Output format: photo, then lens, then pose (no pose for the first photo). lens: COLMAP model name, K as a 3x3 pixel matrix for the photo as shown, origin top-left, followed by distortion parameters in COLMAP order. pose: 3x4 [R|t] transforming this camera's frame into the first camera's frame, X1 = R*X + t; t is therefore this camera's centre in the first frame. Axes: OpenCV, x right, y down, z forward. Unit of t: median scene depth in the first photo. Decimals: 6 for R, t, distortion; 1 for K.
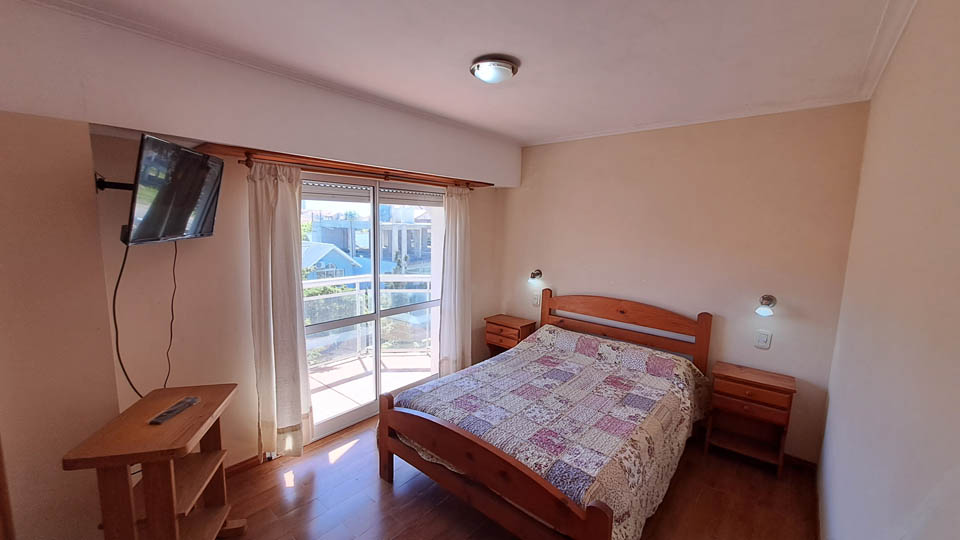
lens RADIAL K [[380.6, 0, 483.7], [0, 380.6, 270.7], [0, 0, 1]] dist [-0.001090, 0.000137]
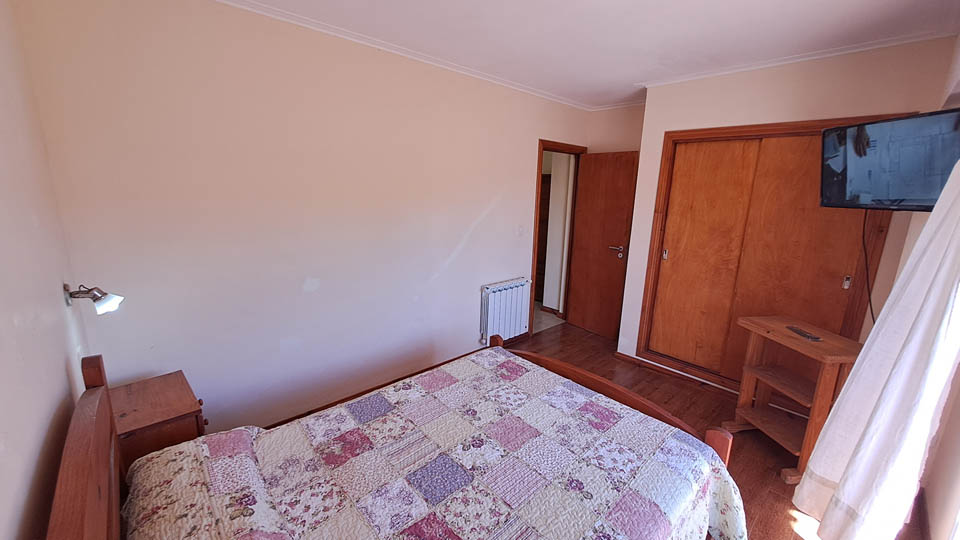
lens RADIAL K [[380.6, 0, 483.7], [0, 380.6, 270.7], [0, 0, 1]] dist [-0.001090, 0.000137]
pose [[-0.992360, -0.072892, 0.099546, 0.122562], [-0.035108, 0.940298, 0.338538, -0.165115], [-0.118279, 0.332456, -0.935672, 1.519853]]
